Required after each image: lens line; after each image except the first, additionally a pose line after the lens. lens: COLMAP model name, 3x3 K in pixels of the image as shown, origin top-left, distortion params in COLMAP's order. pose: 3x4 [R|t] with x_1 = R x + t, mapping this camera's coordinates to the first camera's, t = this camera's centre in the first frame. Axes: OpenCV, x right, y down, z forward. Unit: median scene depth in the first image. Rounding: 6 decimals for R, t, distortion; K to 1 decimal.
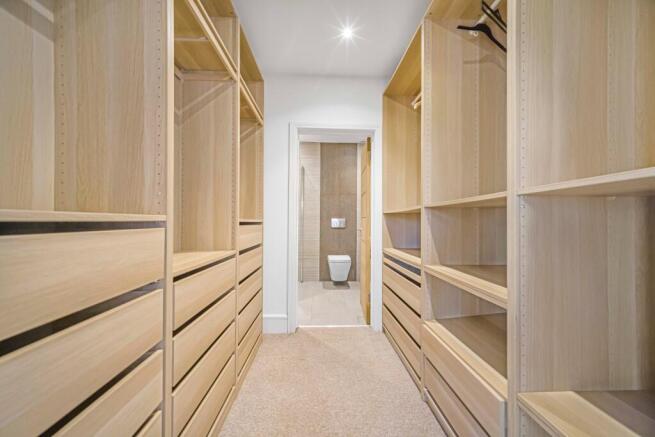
lens RADIAL K [[268.2, 0, 327.1], [0, 268.2, 221.0], [0, 0, 1]] dist [0.013650, 0.000354]
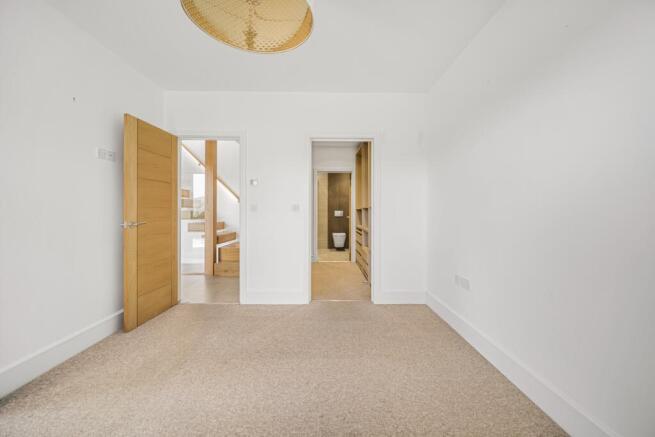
lens RADIAL K [[268.2, 0, 327.0], [0, 268.2, 216.6], [0, 0, 1]] dist [0.013650, 0.000354]
pose [[0.999480, -0.002607, -0.032133, 0.022880], [0.003137, 0.999860, 0.016465, -0.002082], [0.032085, -0.016557, 0.999348, -0.675300]]
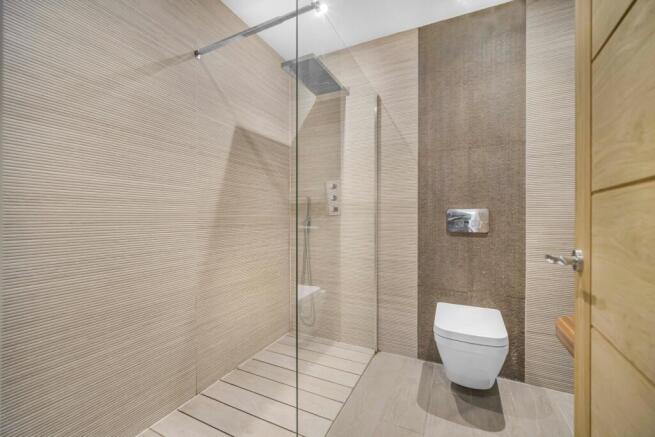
lens RADIAL K [[268.2, 0, 329.3], [0, 268.2, 218.1], [0, 0, 1]] dist [0.013650, 0.000354]
pose [[0.890146, -0.003085, -0.455665, 0.042645], [0.011300, 0.999819, 0.015306, -0.004654], [0.455535, -0.018773, 0.890020, 0.565977]]
